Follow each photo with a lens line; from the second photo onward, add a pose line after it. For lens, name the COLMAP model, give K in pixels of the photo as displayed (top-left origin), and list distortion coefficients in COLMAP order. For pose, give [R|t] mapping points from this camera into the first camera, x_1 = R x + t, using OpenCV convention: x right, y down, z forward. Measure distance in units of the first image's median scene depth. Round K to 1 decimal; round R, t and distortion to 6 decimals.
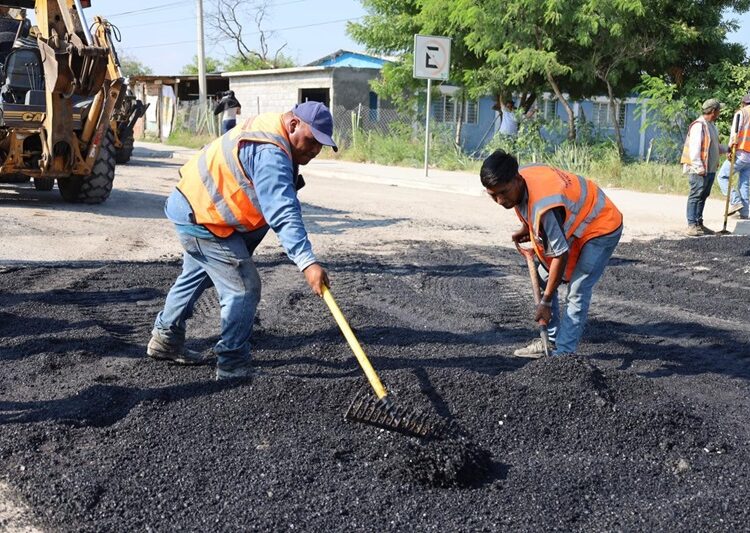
lens RADIAL K [[970.2, 0, 375.0], [0, 970.2, 266.5], [0, 0, 1]] dist [0.008581, -0.000784]
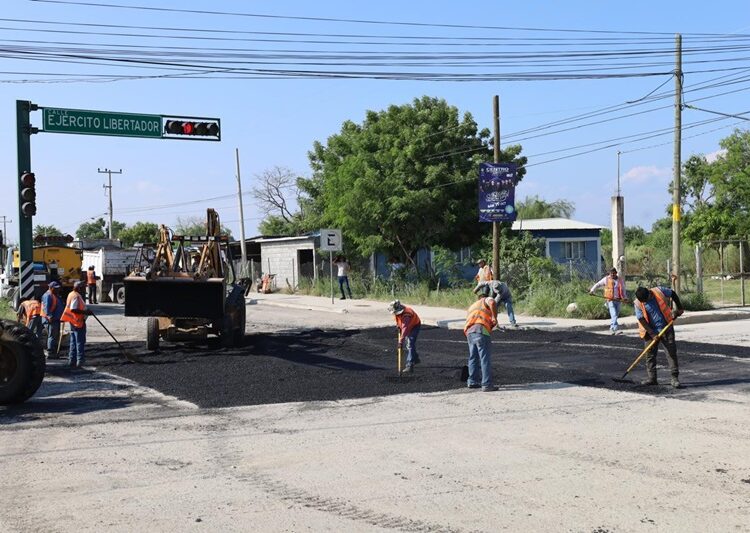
lens RADIAL K [[970.2, 0, 375.0], [0, 970.2, 266.5], [0, 0, 1]] dist [0.008581, -0.000784]
pose [[0.991176, -0.058528, -0.118928, 0.243025], [0.043147, 0.990833, -0.128015, 0.051931], [0.125330, 0.121754, 0.984616, -0.551015]]
